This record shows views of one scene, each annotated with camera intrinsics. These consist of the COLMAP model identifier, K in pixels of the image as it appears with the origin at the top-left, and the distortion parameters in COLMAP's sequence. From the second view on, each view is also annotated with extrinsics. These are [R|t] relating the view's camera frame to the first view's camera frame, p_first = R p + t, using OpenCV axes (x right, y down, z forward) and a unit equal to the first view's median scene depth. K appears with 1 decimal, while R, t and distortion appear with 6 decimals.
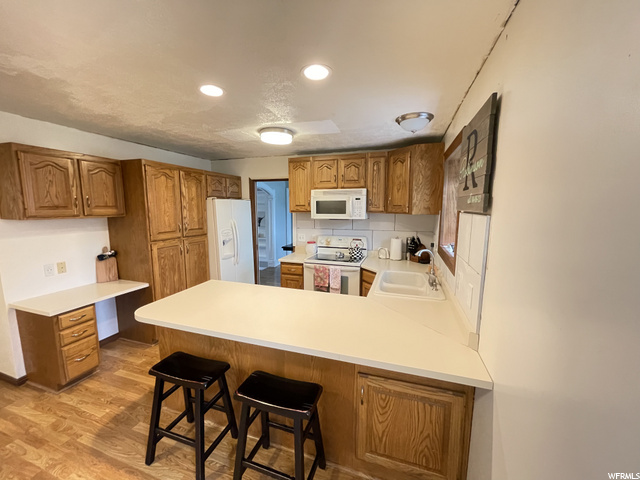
lens RADIAL K [[261.0, 0, 315.7], [0, 261.0, 239.0], [0, 0, 1]] dist [0.001315, -0.000095]
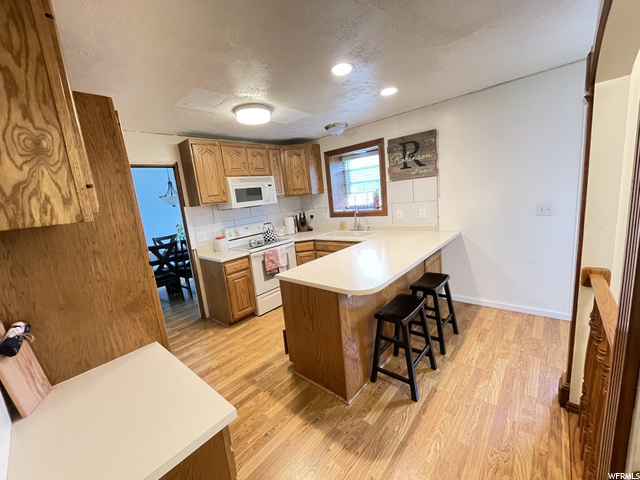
lens RADIAL K [[261.0, 0, 316.5], [0, 261.0, 240.8], [0, 0, 1]] dist [0.001315, -0.000095]
pose [[0.381880, -0.199108, 0.902510, -0.794989], [0.217243, 0.968496, 0.121743, -0.016252], [-0.898317, 0.149573, 0.413104, 0.387849]]
